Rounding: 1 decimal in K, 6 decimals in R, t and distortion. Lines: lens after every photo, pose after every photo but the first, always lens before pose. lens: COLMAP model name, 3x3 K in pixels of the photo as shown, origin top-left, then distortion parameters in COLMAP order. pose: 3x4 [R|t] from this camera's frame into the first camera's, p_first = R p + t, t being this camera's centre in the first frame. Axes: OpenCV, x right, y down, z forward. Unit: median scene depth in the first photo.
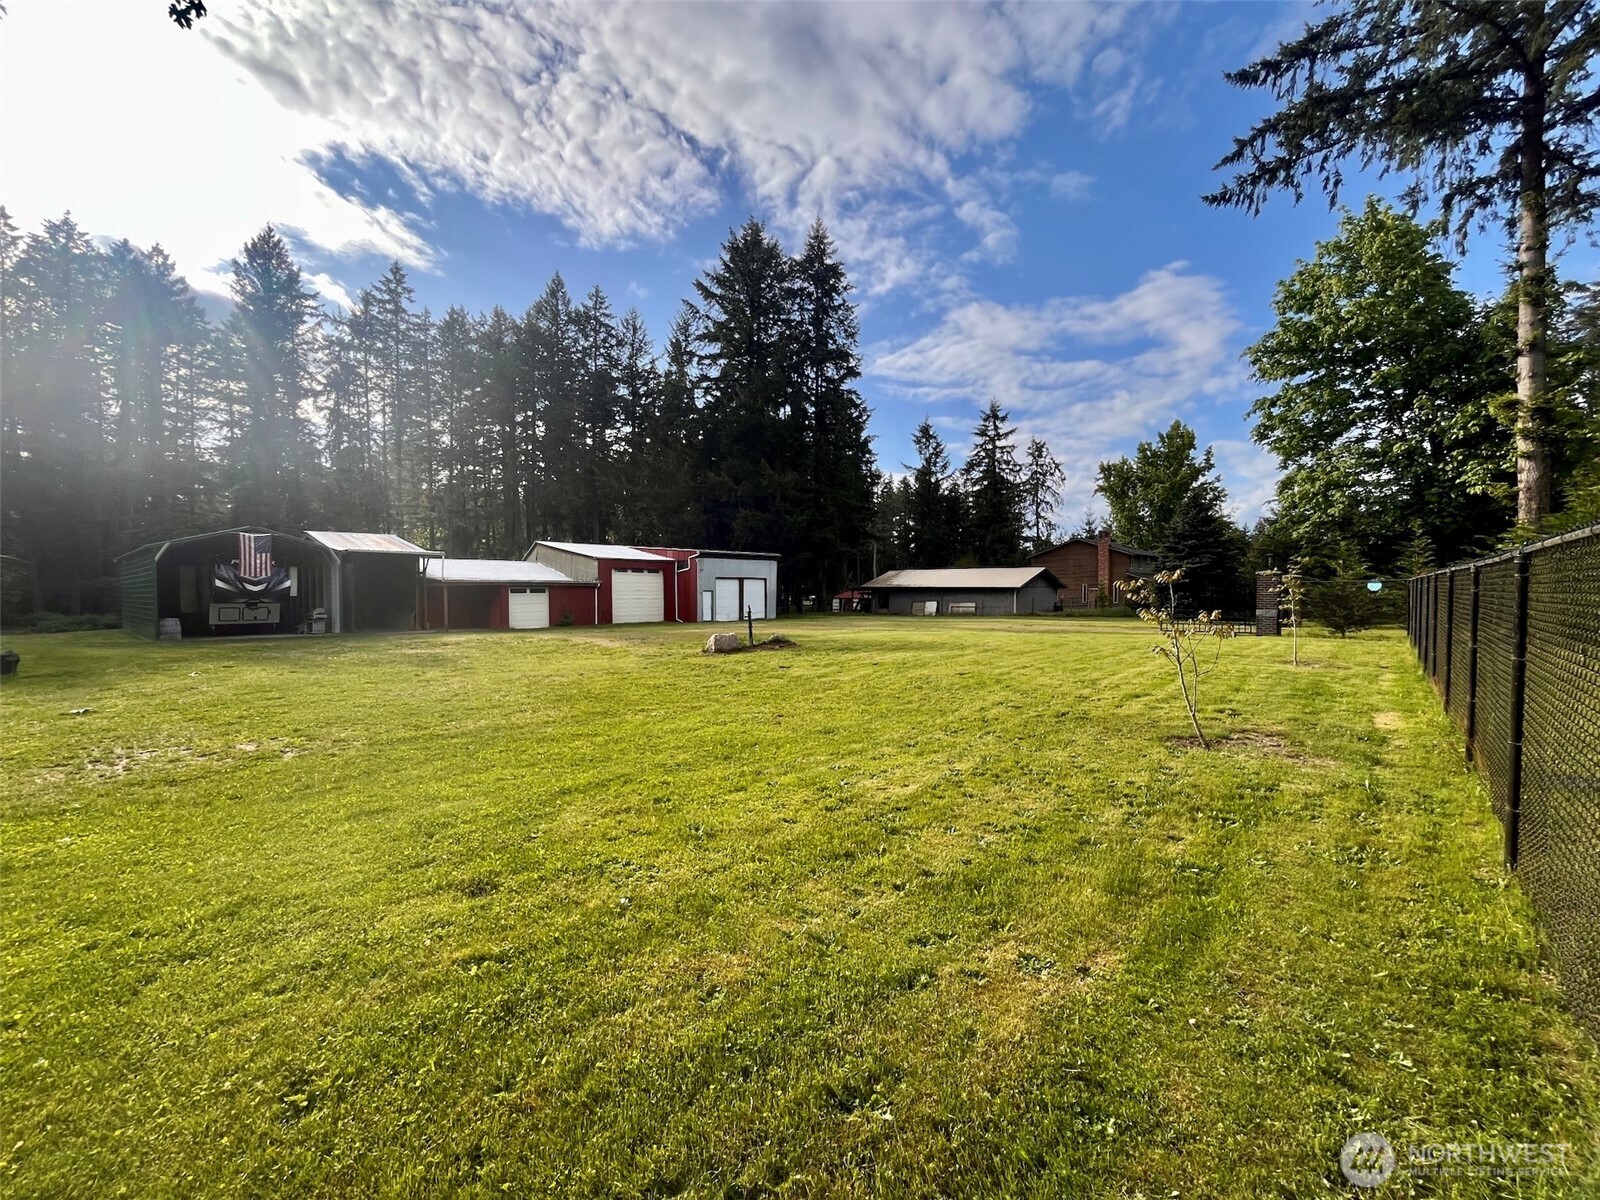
lens RADIAL K [[645.4, 0, 793.1], [0, 645.4, 590.1], [0, 0, 1]] dist [-0.003330, -0.000275]
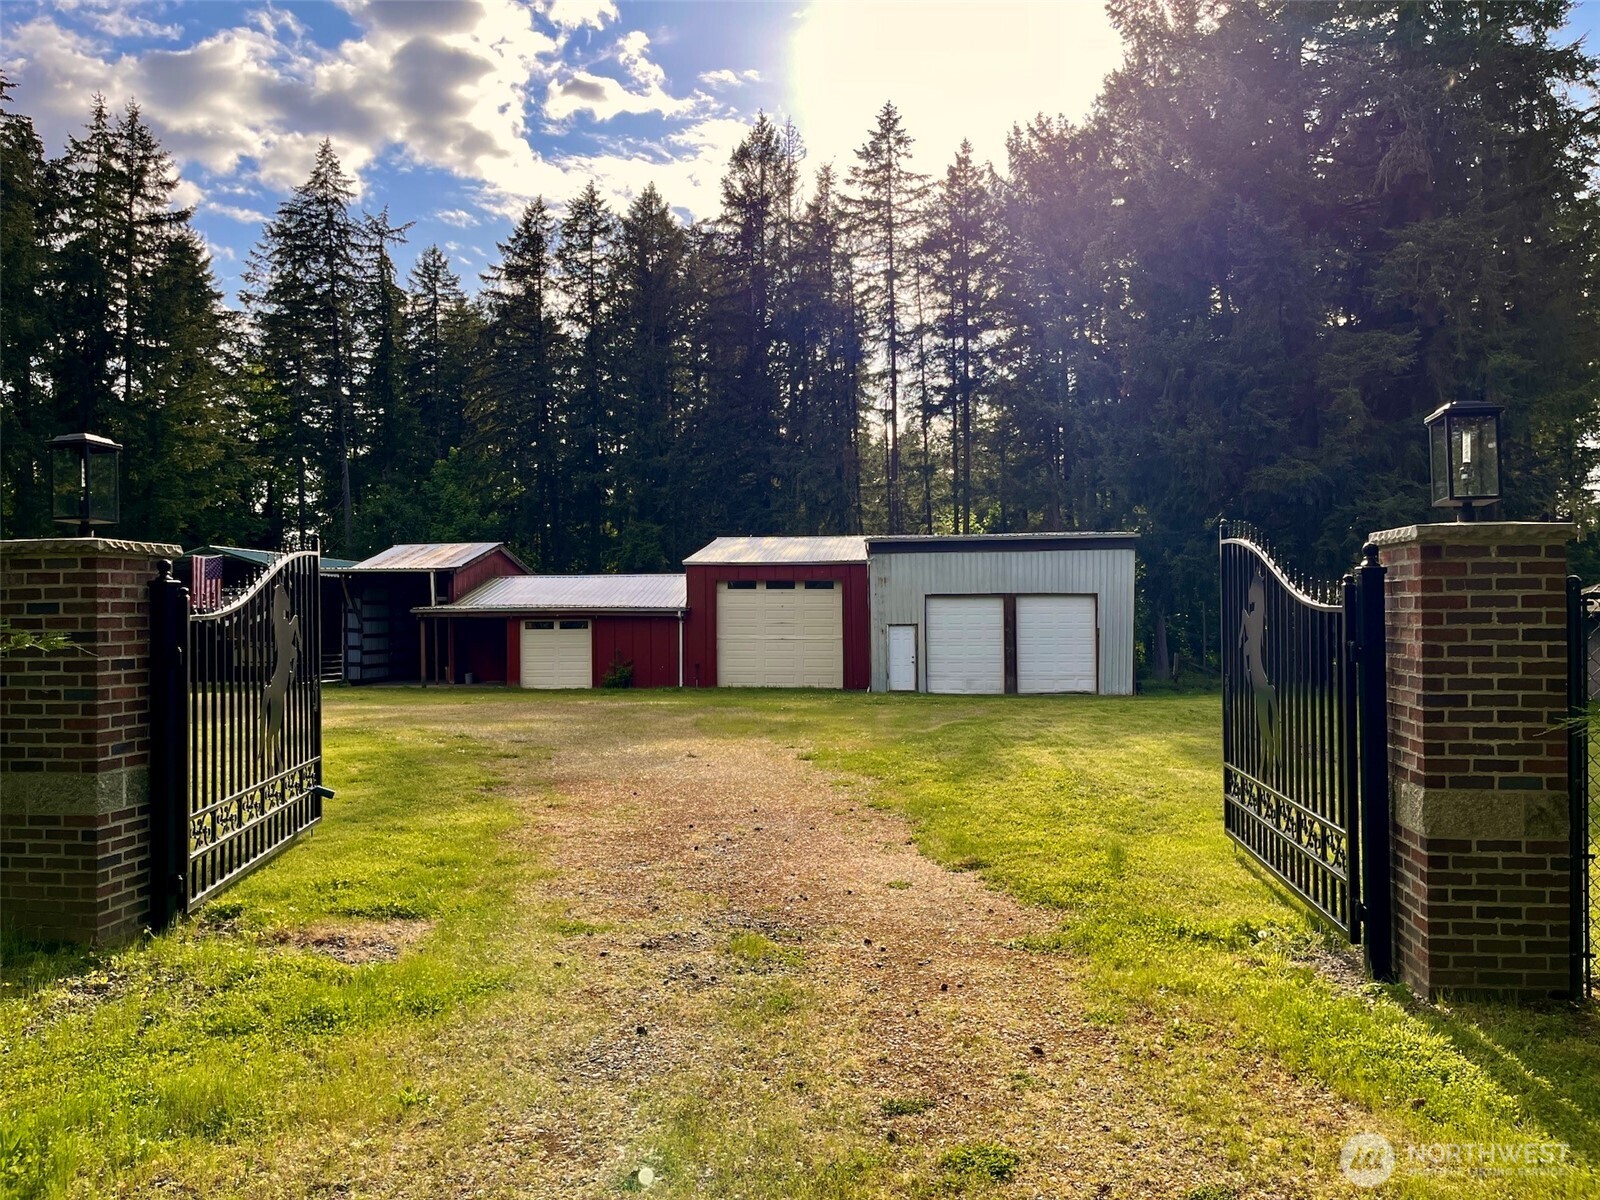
lens RADIAL K [[1196.5, 0, 811.0], [0, 1196.5, 616.7], [0, 0, 1]] dist [0.049226, -0.041990]
pose [[0.580246, -0.007058, -0.814411, 0.525356], [0.000372, 0.999965, -0.008401, 0.002183], [0.814441, 0.004572, 0.580228, 0.468572]]
